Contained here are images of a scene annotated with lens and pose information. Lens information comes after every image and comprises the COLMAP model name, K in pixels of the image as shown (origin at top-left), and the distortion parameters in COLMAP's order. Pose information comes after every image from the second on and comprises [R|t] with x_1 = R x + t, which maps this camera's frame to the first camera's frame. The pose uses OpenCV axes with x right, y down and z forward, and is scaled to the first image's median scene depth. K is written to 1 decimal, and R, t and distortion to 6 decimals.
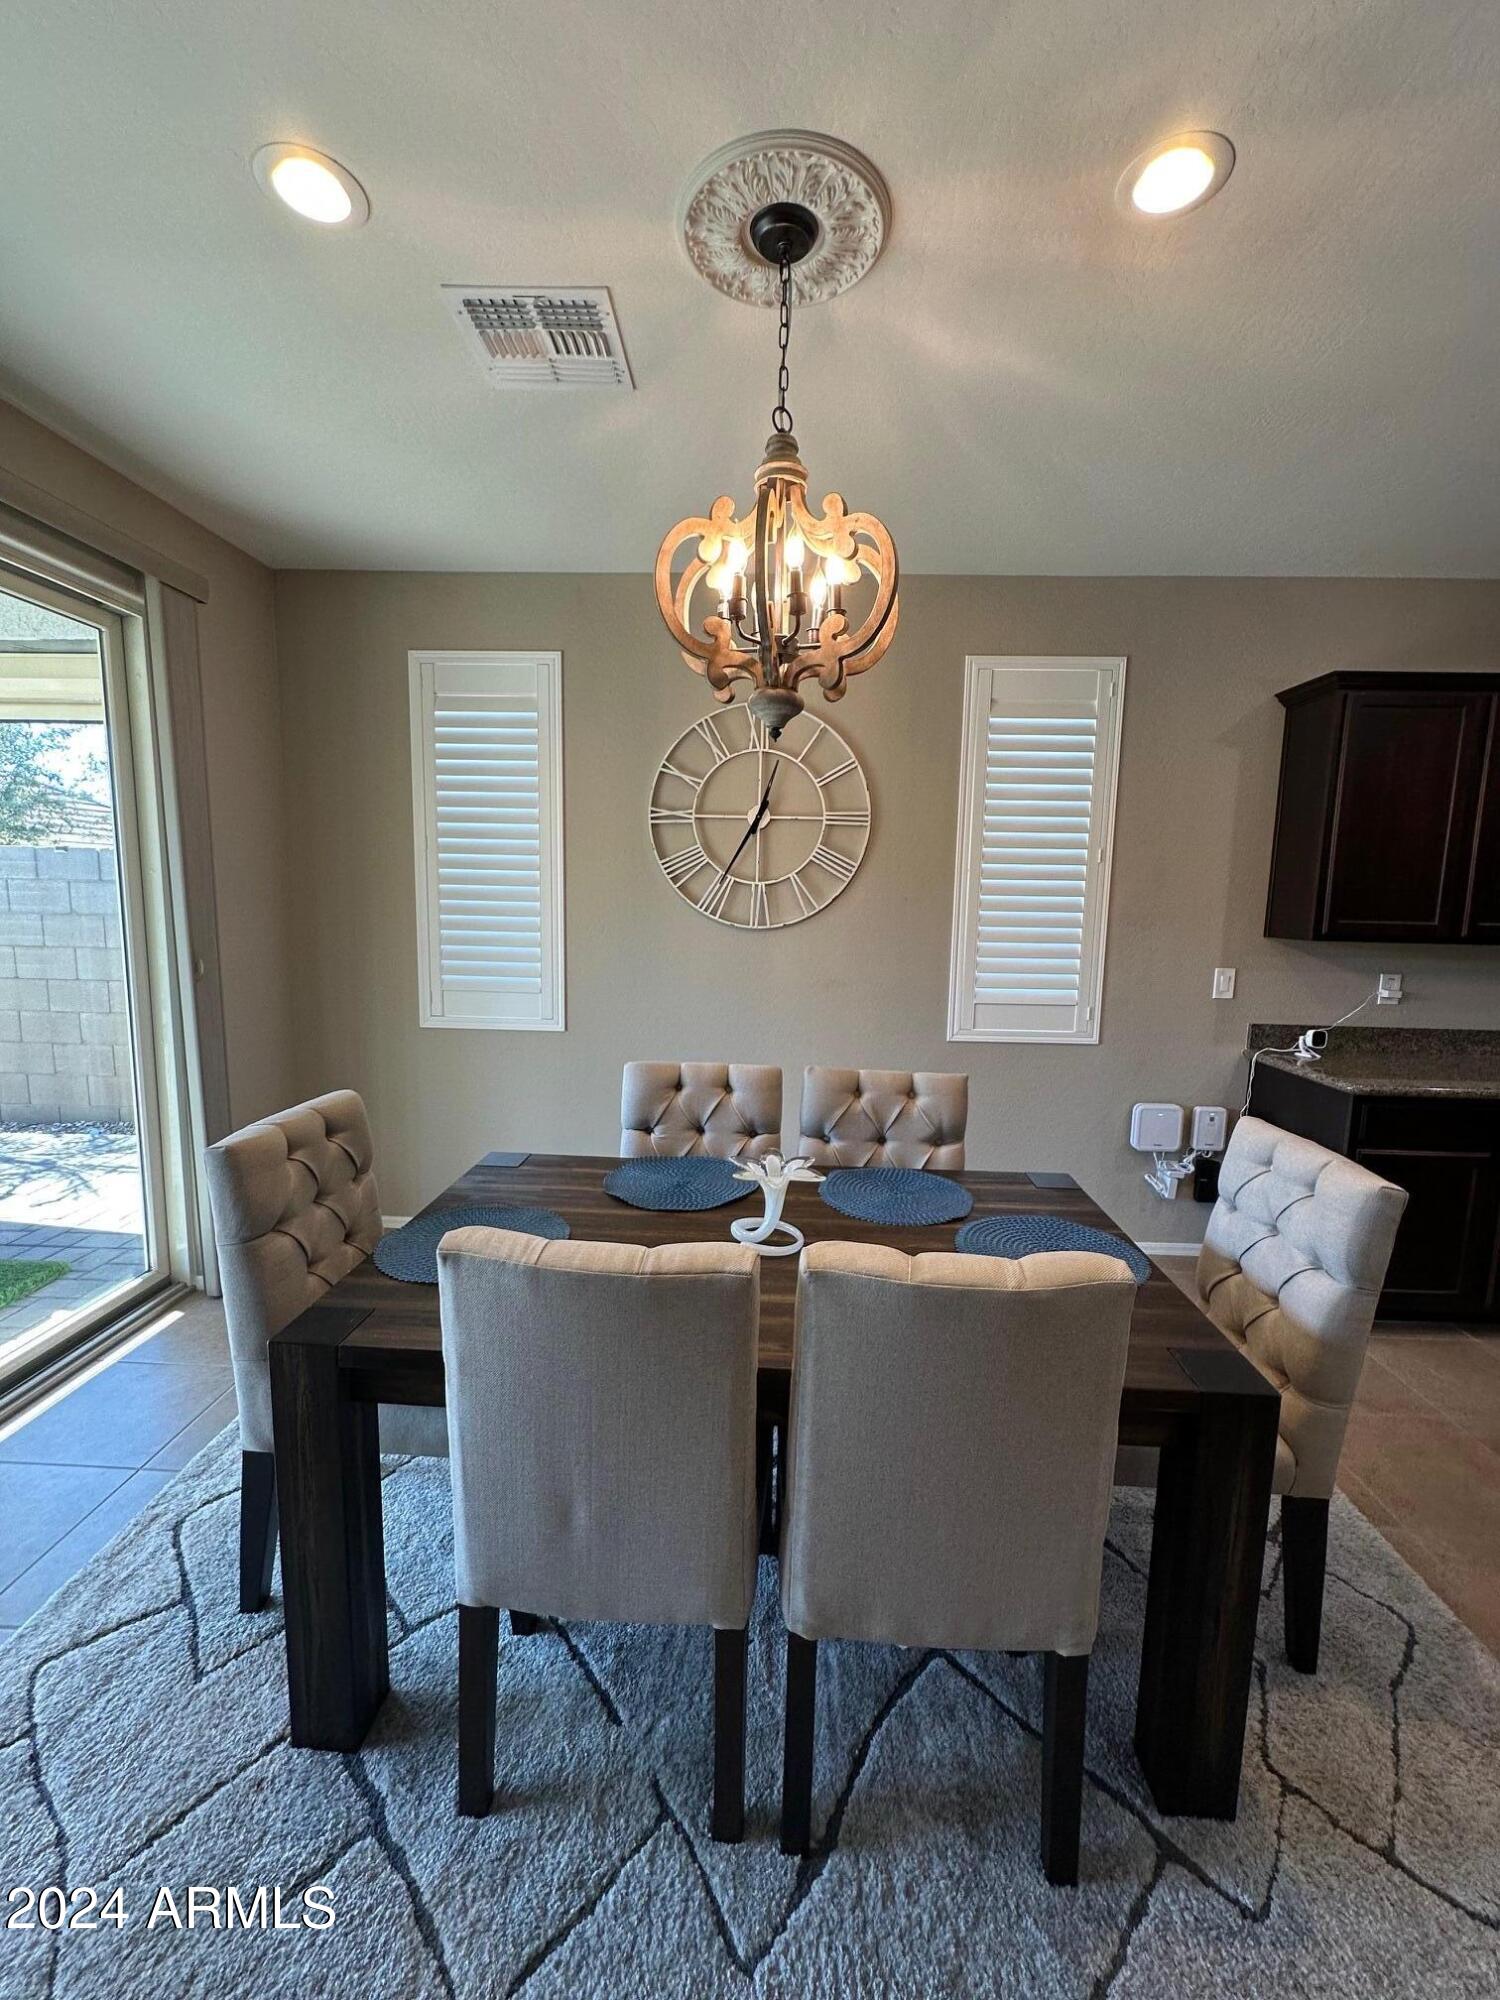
lens RADIAL K [[803.7, 0, 748.6], [0, 803.7, 995.4], [0, 0, 1]] dist [-0.001758, -0.000078]
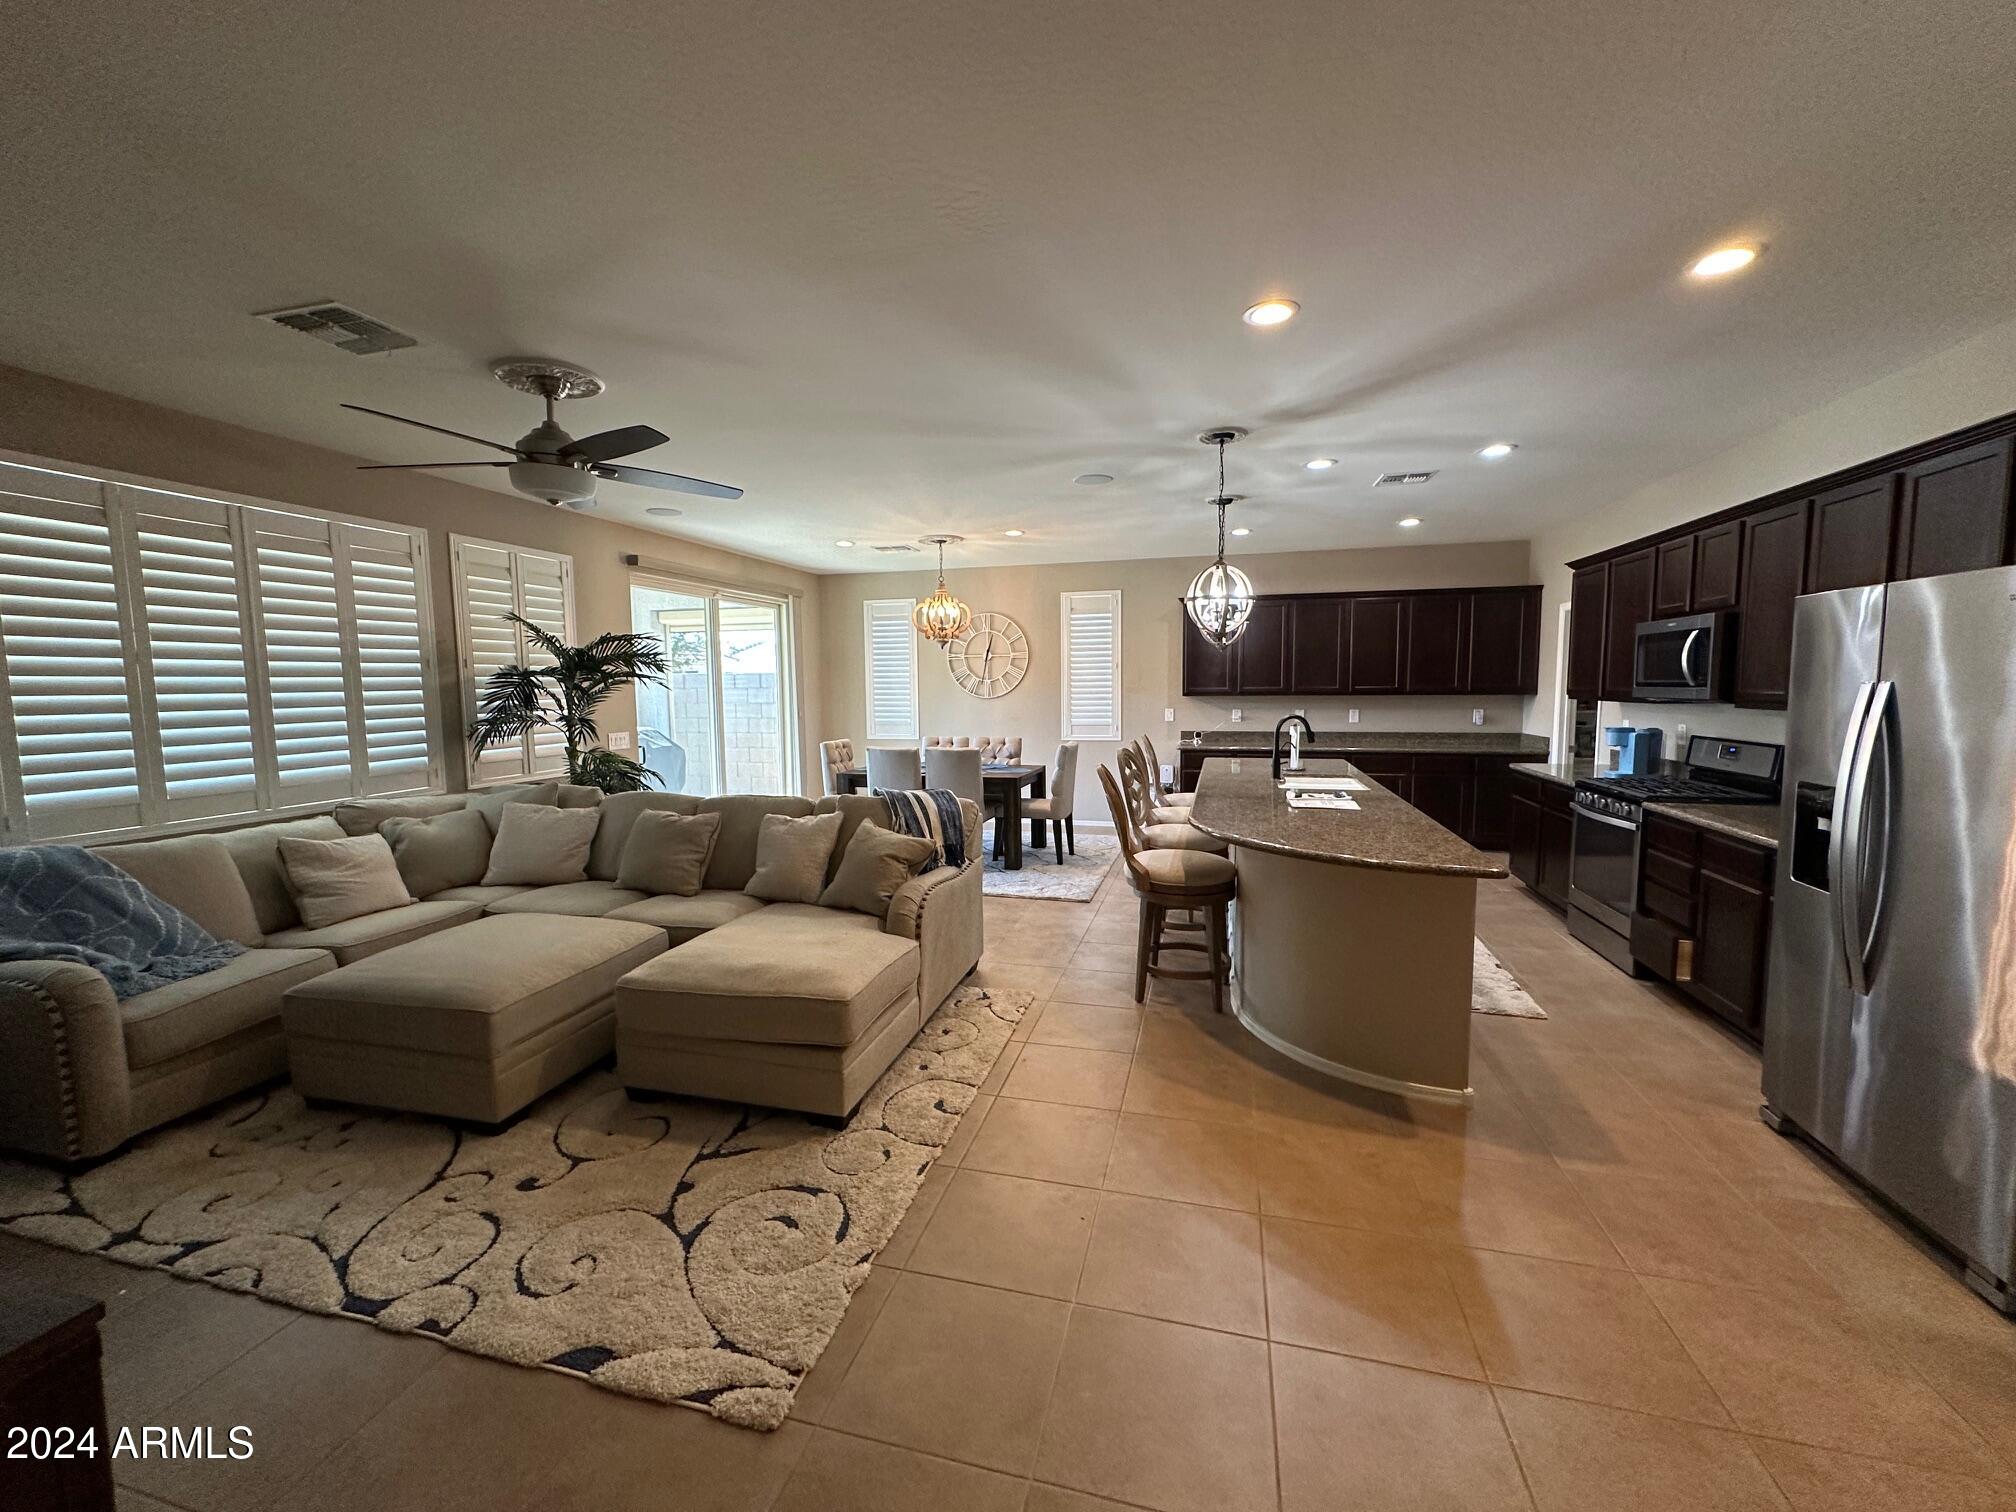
lens RADIAL K [[810.1, 0, 1005.3], [0, 810.1, 756.2], [0, 0, 1]] dist [-0.001758, -0.000078]
pose [[0.974537, -0.010543, -0.223979, 0.680817], [0.001880, 0.999243, -0.038858, 0.217636], [0.224219, 0.037447, 0.973819, -1.607075]]
